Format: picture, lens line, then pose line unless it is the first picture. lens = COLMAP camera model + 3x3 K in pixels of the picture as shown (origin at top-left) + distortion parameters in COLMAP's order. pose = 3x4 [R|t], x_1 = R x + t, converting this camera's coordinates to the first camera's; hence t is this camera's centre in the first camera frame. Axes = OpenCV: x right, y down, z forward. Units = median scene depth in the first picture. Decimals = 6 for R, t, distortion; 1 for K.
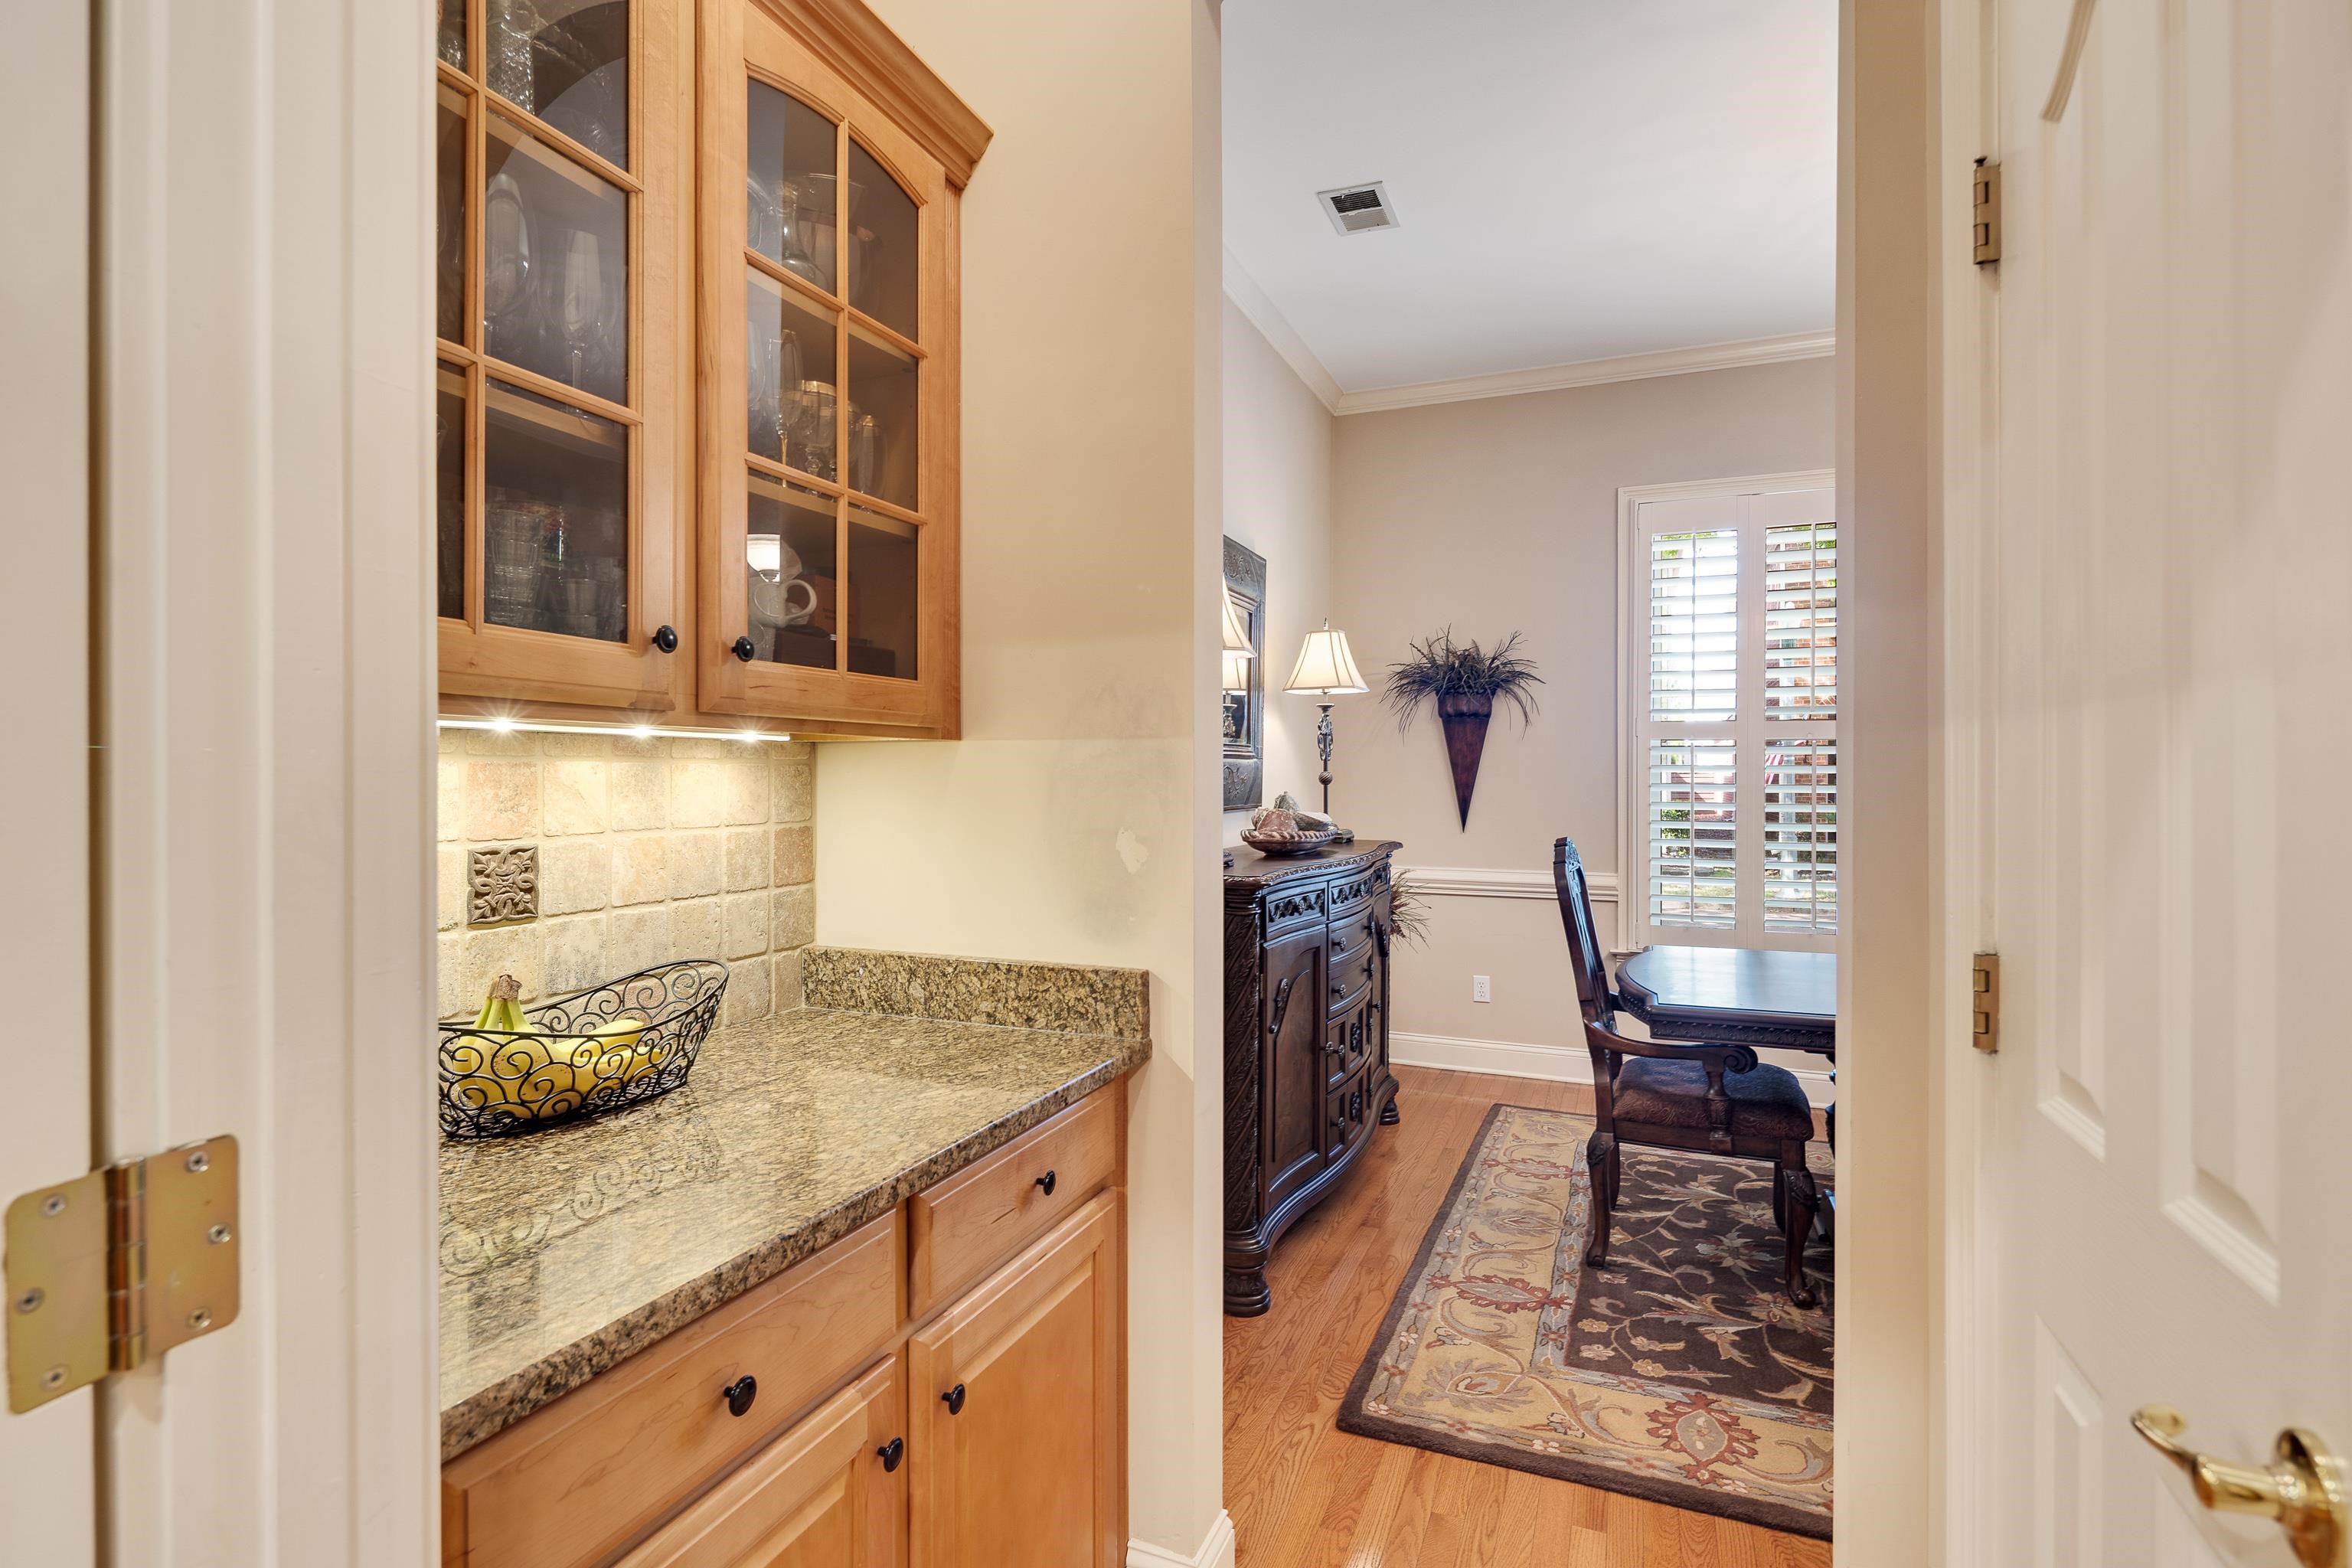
lens RADIAL K [[1144.8, 0, 1172.8], [0, 1144.8, 782.8], [0, 0, 1]] dist [0.006276, -0.001860]
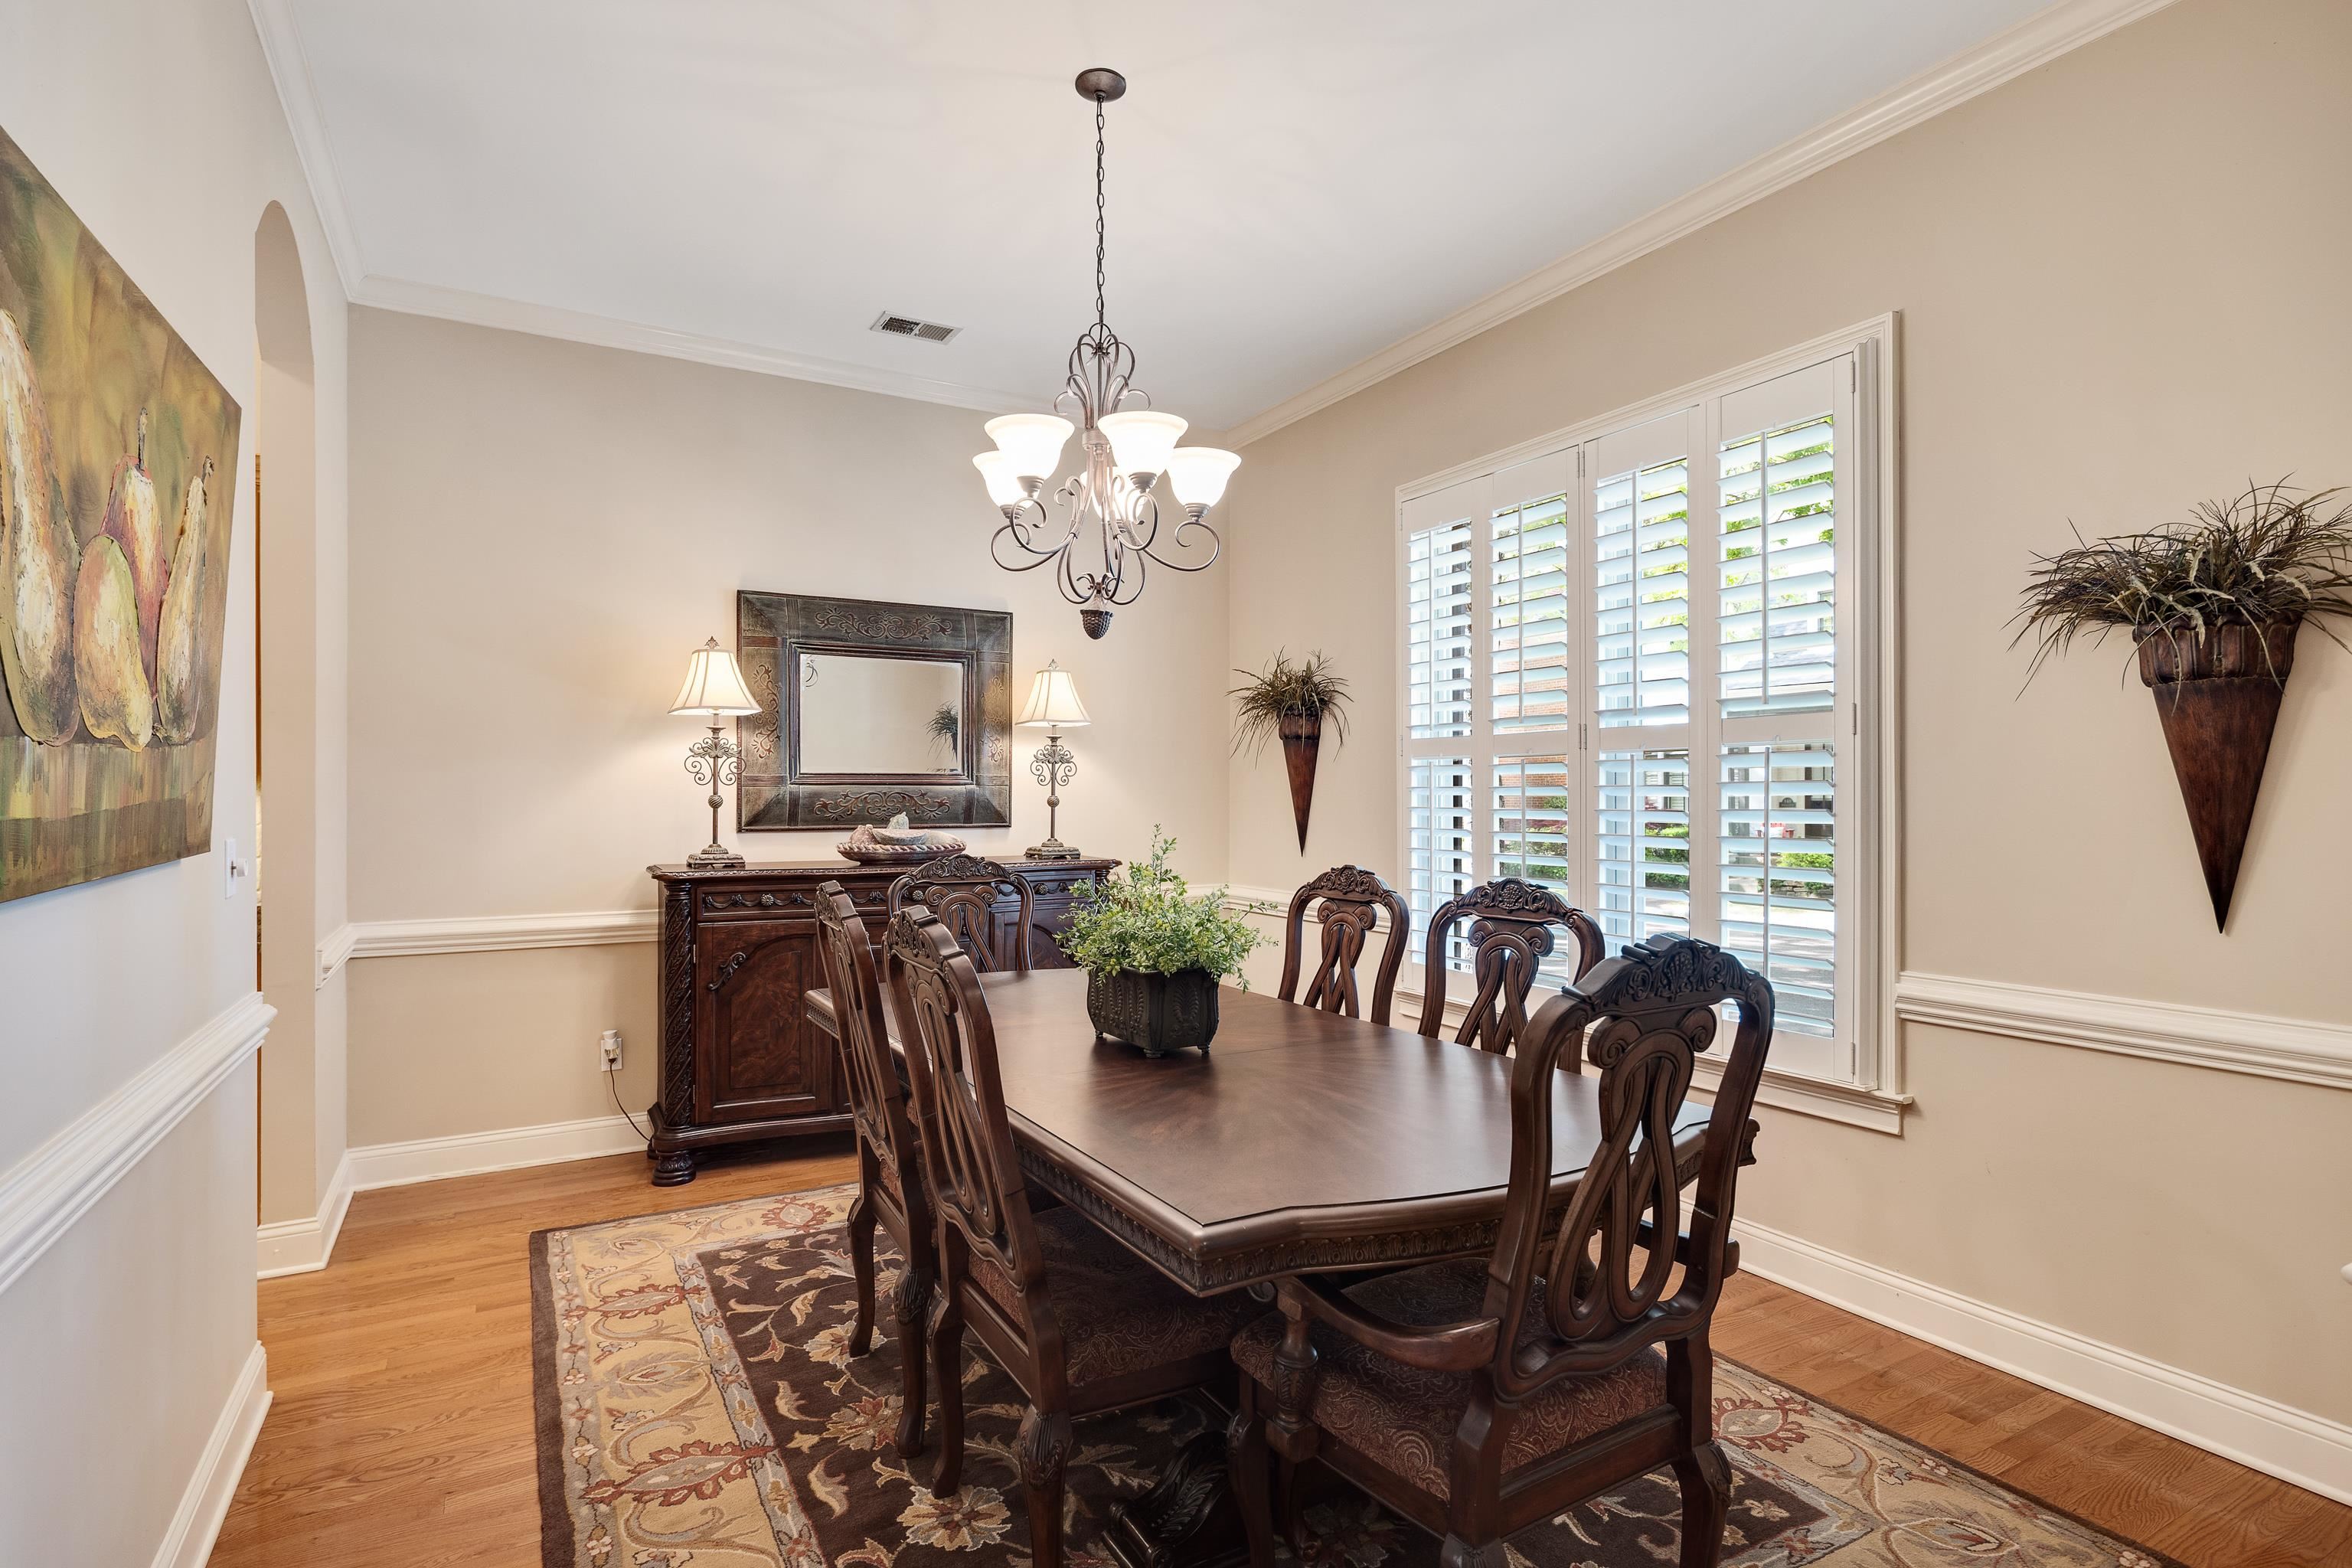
lens RADIAL K [[1144.8, 0, 1136.6], [0, 1144.8, 800.1], [0, 0, 1]] dist [0.006276, -0.001860]
pose [[0.780876, -0.004265, -0.624672, 1.453870], [-0.002651, 0.999945, -0.010141, 0.010106], [0.624681, 0.009575, 0.780822, 0.282311]]
